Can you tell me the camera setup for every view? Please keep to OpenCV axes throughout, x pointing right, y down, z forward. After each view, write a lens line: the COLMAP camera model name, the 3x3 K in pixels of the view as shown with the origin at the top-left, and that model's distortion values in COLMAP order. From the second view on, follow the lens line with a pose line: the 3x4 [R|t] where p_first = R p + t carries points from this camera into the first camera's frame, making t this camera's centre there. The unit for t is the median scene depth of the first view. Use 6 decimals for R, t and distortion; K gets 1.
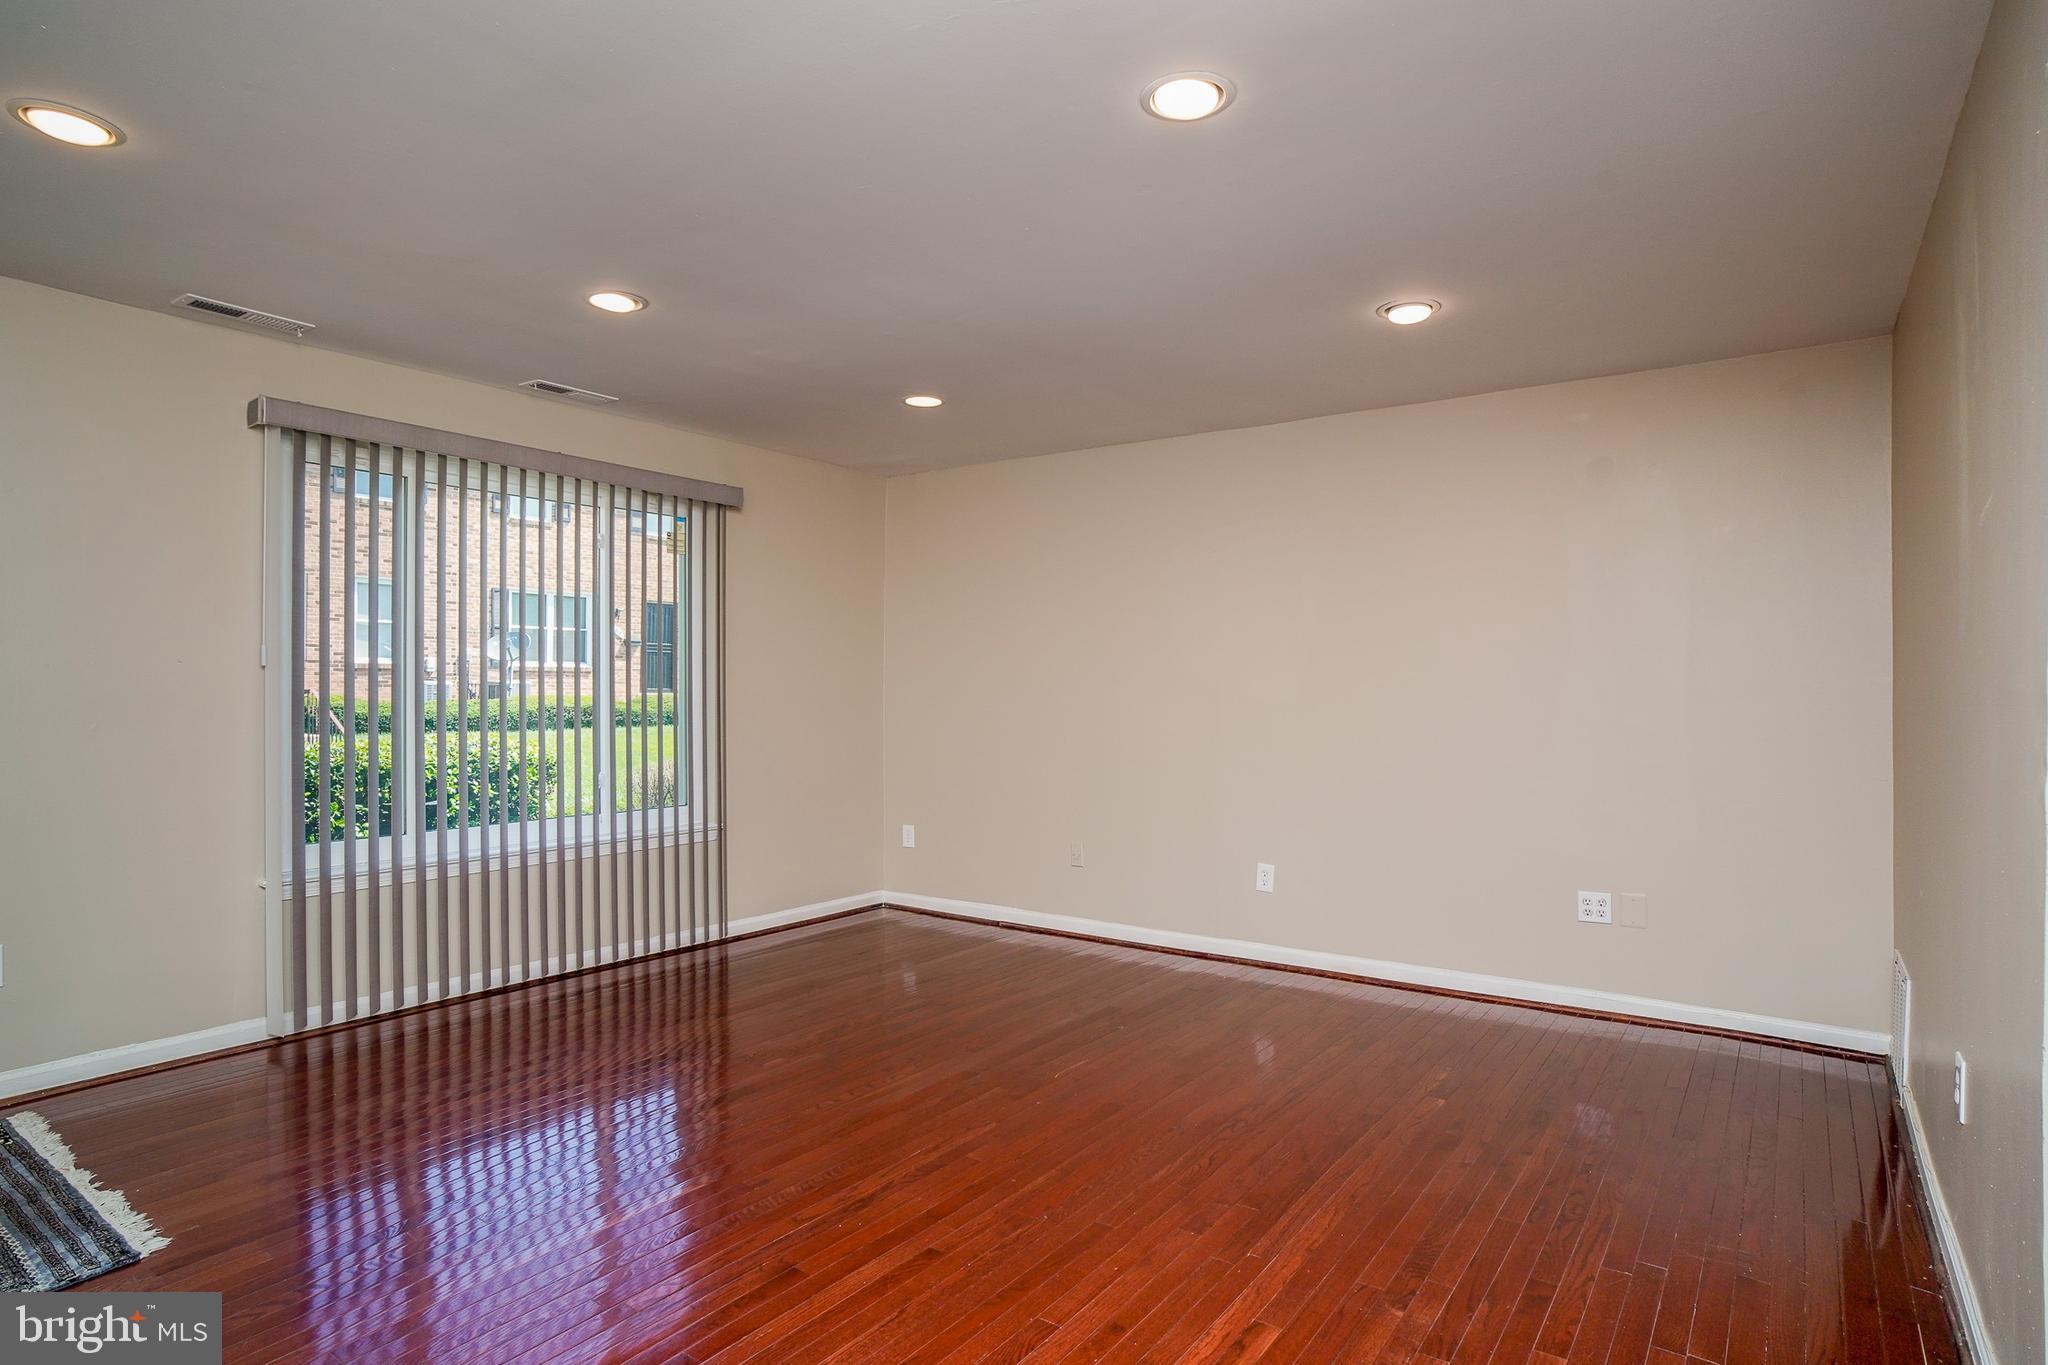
lens RADIAL K [[1085.1, 0, 1013.9], [0, 1085.1, 694.6], [0, 0, 1]] dist [-0.061620, 0.028814]
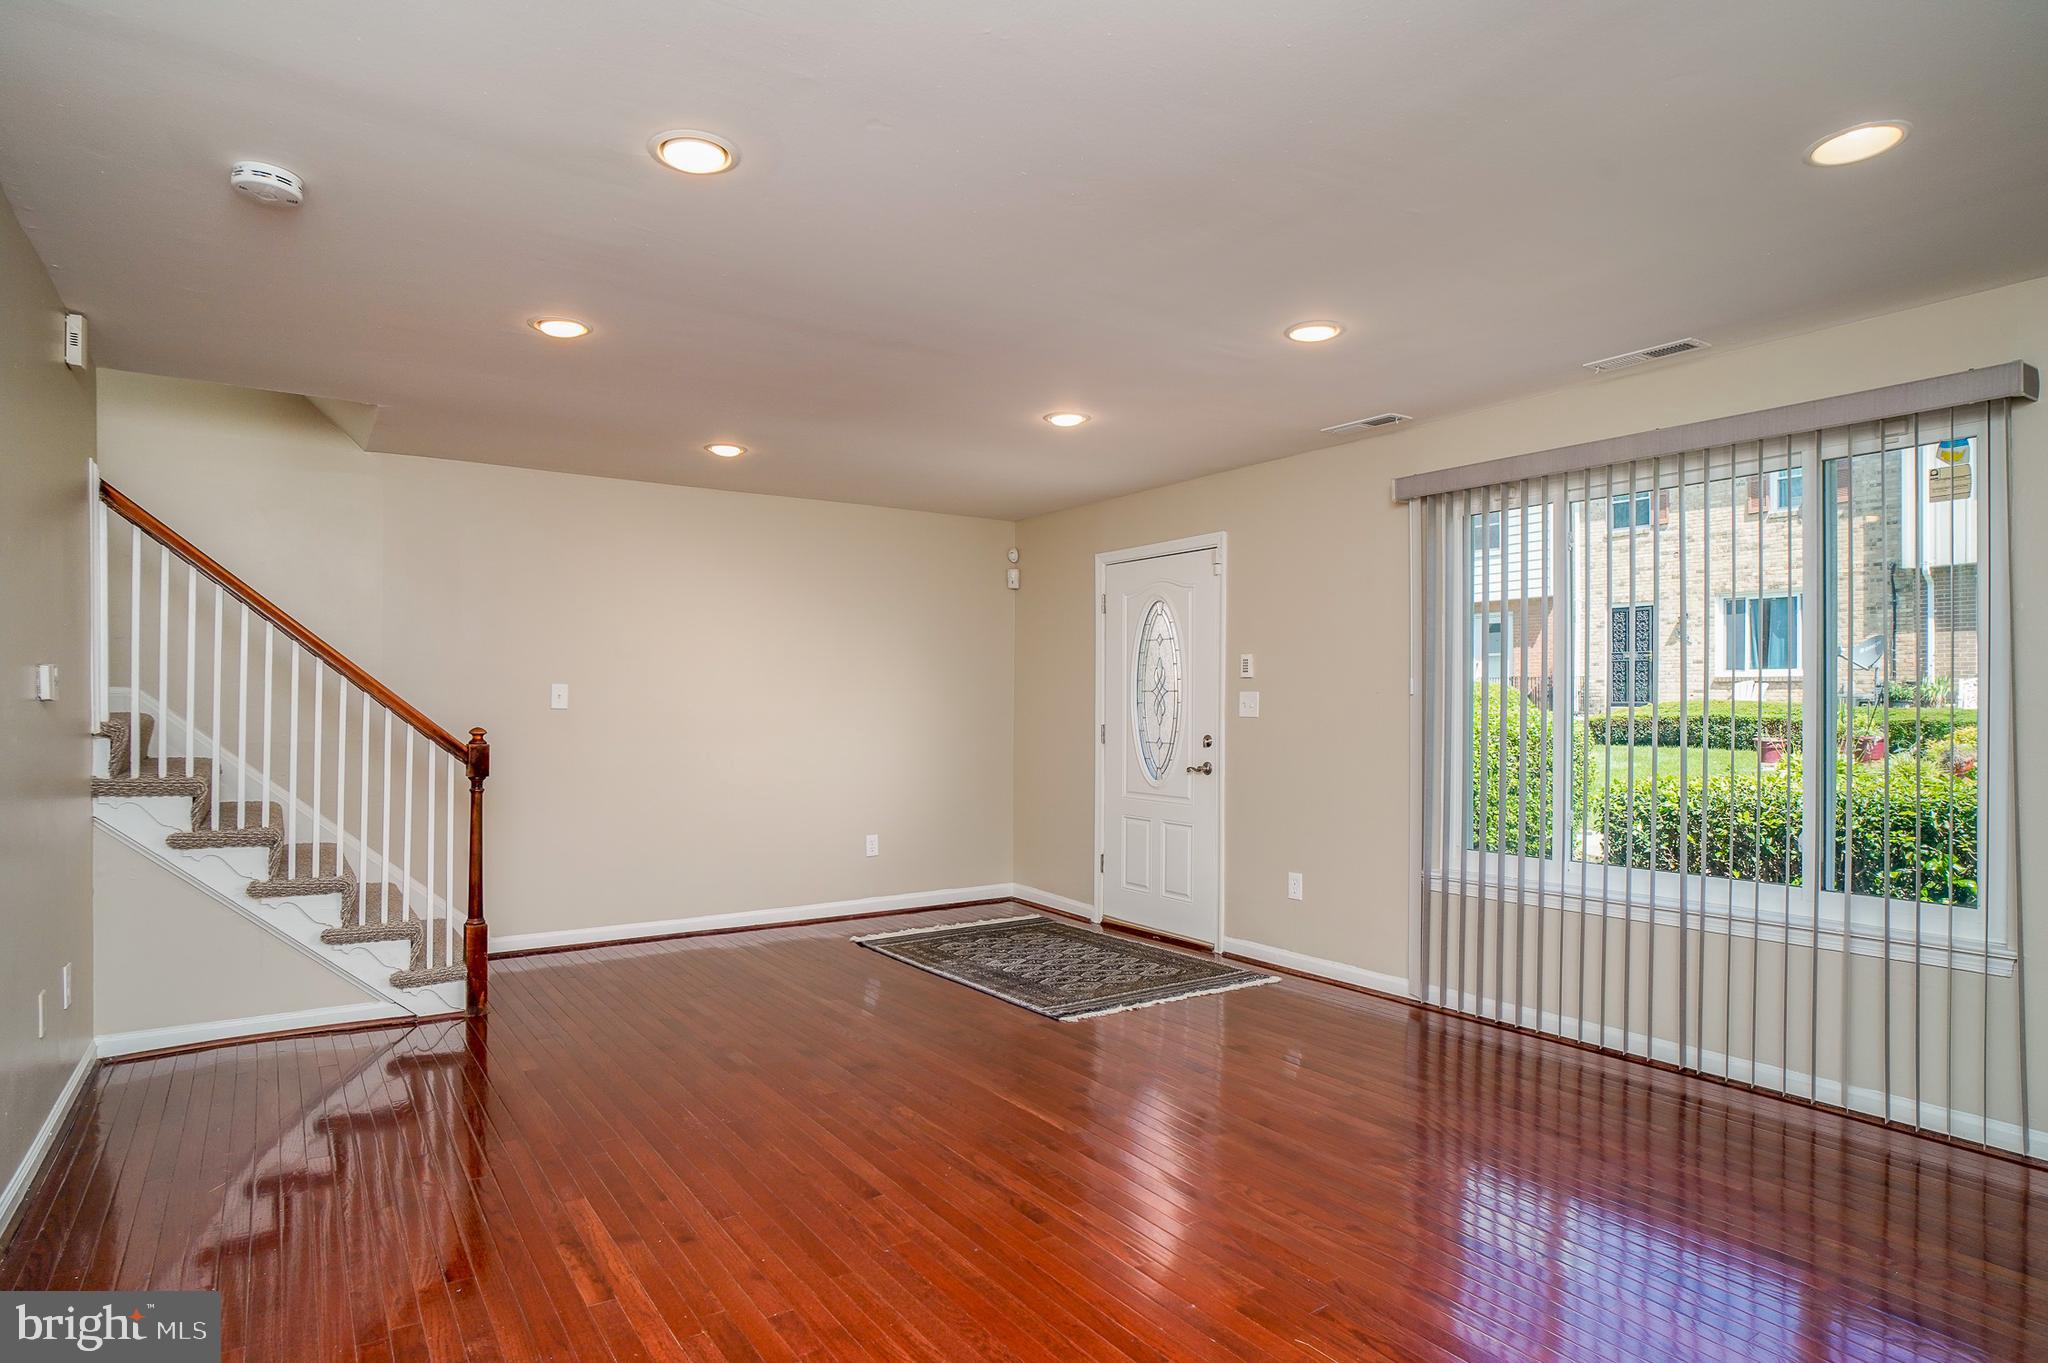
lens RADIAL K [[1085.1, 0, 1013.9], [0, 1085.1, 693.6], [0, 0, 1]] dist [-0.061620, 0.028814]
pose [[-0.320131, -0.015789, -0.947242, 0.616655], [-0.012088, 0.999848, -0.012581, -0.006174], [0.947296, 0.007422, -0.320273, 0.946521]]
